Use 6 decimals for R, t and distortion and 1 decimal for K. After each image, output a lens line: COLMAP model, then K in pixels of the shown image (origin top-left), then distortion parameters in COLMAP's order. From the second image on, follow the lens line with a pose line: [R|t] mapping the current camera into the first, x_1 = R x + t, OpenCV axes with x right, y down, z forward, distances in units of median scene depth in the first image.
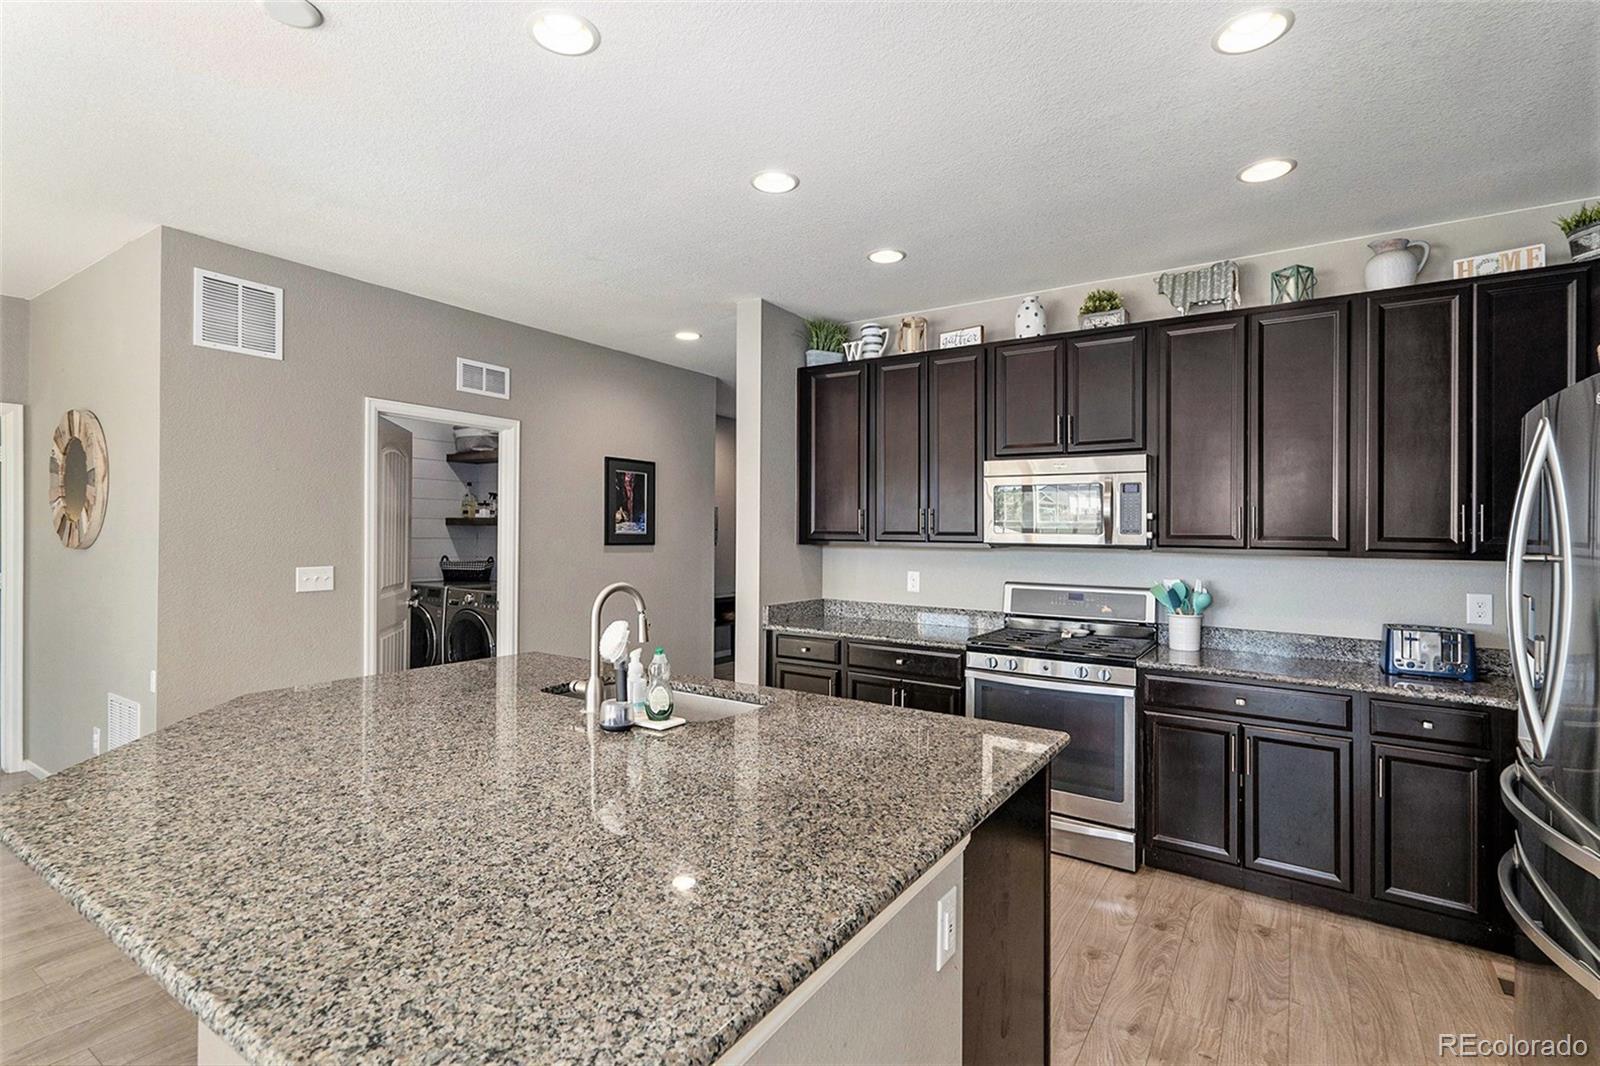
lens RADIAL K [[746.9, 0, 792.5], [0, 746.9, 531.6], [0, 0, 1]] dist [0.010895, -0.010605]
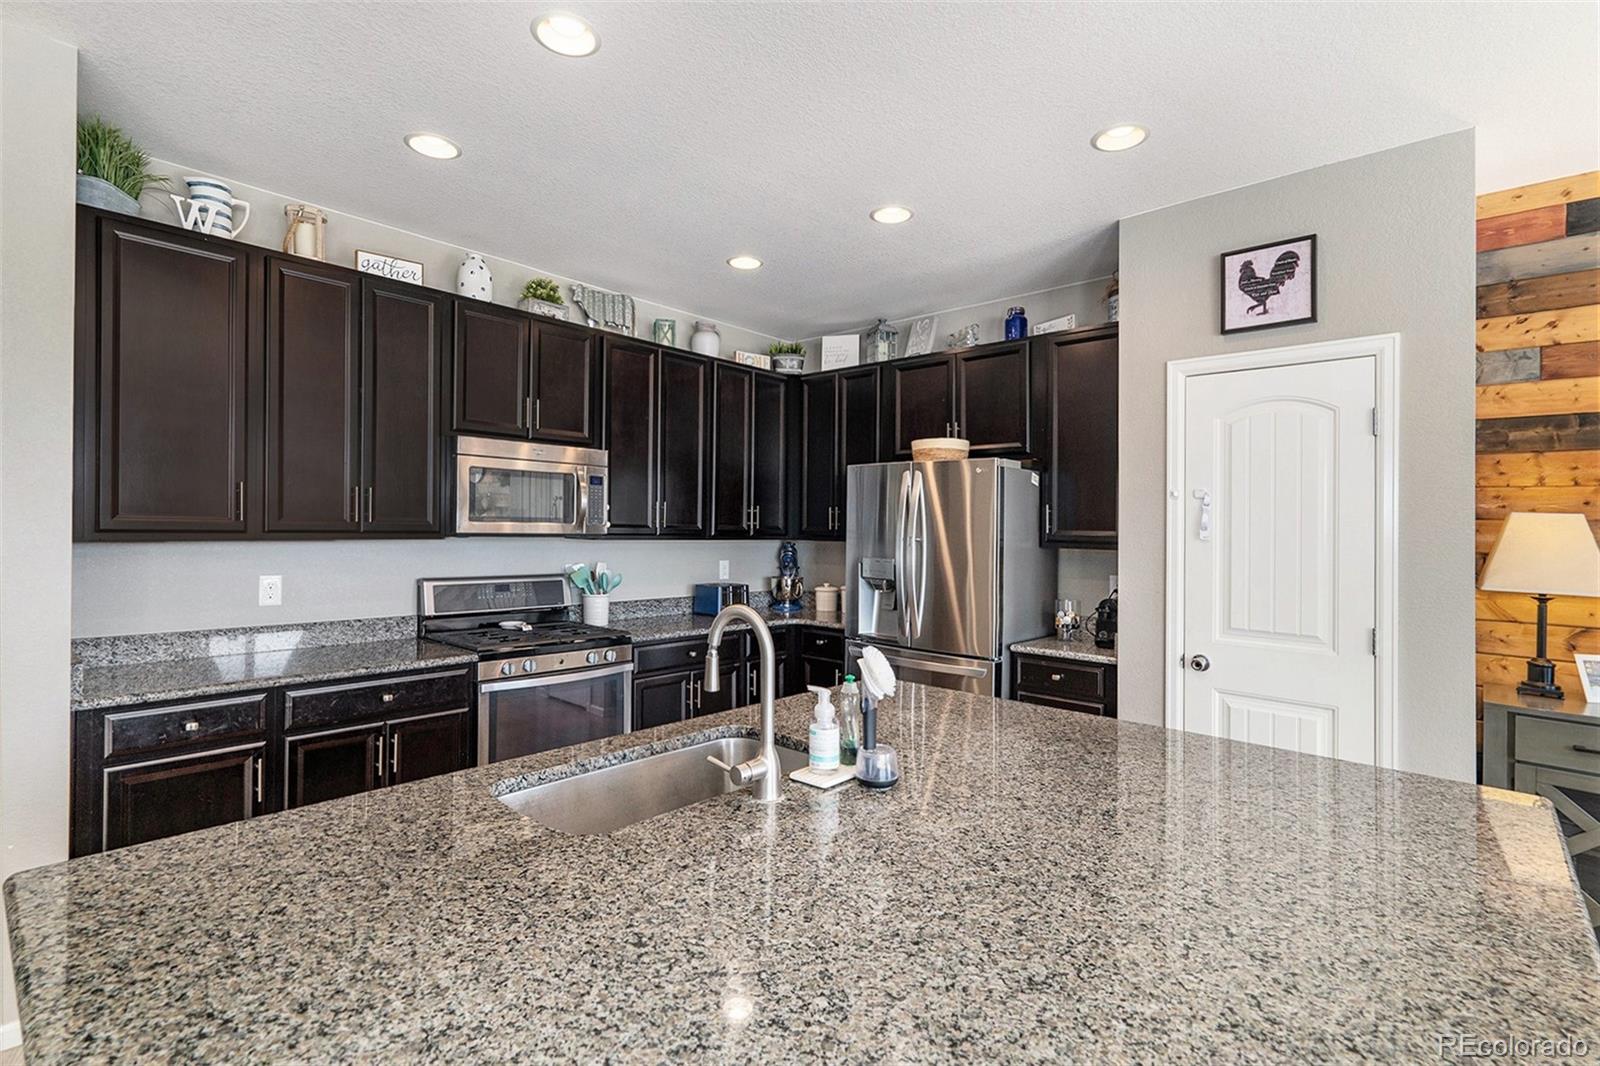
lens RADIAL K [[762.0, 0, 800.0], [0, 762.0, 533.0], [0, 0, 1]] dist [0.003467, -0.001073]
pose [[0.152683, -0.017680, 0.988117, -0.556231], [-0.018376, 0.999616, 0.020726, -0.010550], [-0.988104, -0.021322, 0.152299, 0.512069]]
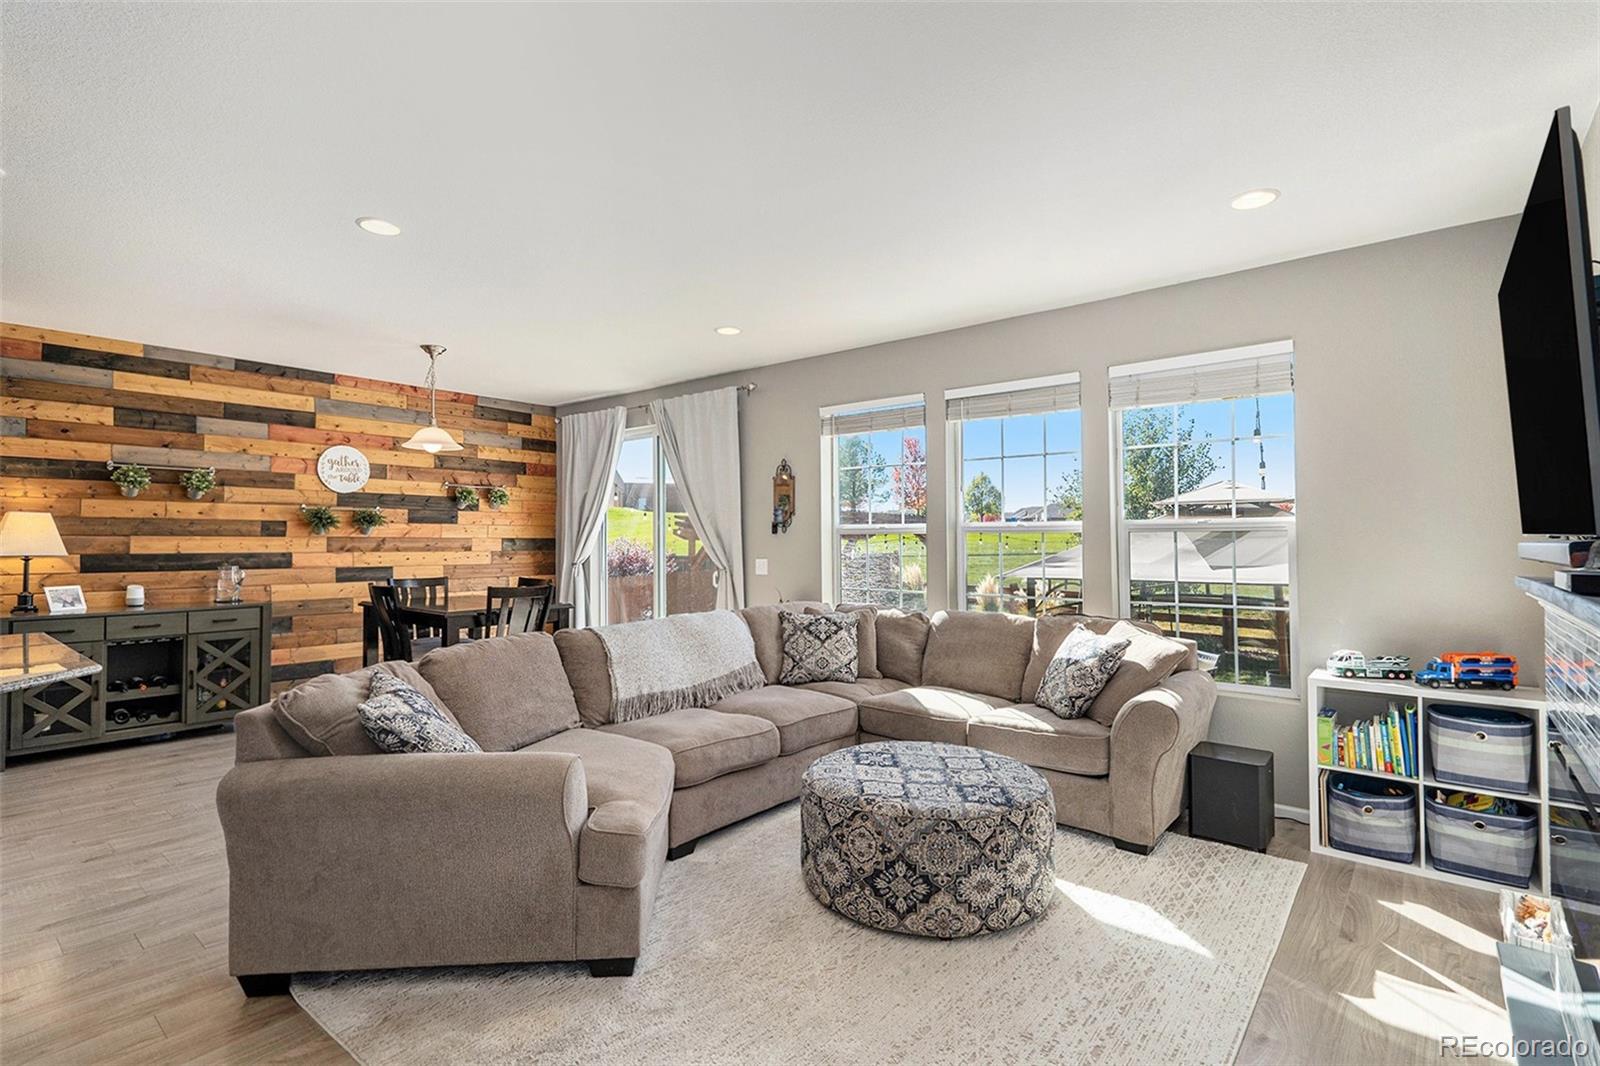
lens RADIAL K [[754.6, 0, 800.2], [0, 754.6, 529.9], [0, 0, 1]] dist [0.022211, -0.008939]
pose [[-0.994409, -0.009261, 0.105192, -1.193042], [-0.010825, 0.999839, -0.014312, 0.005923], [-0.105042, -0.015371, -0.994349, 1.102606]]
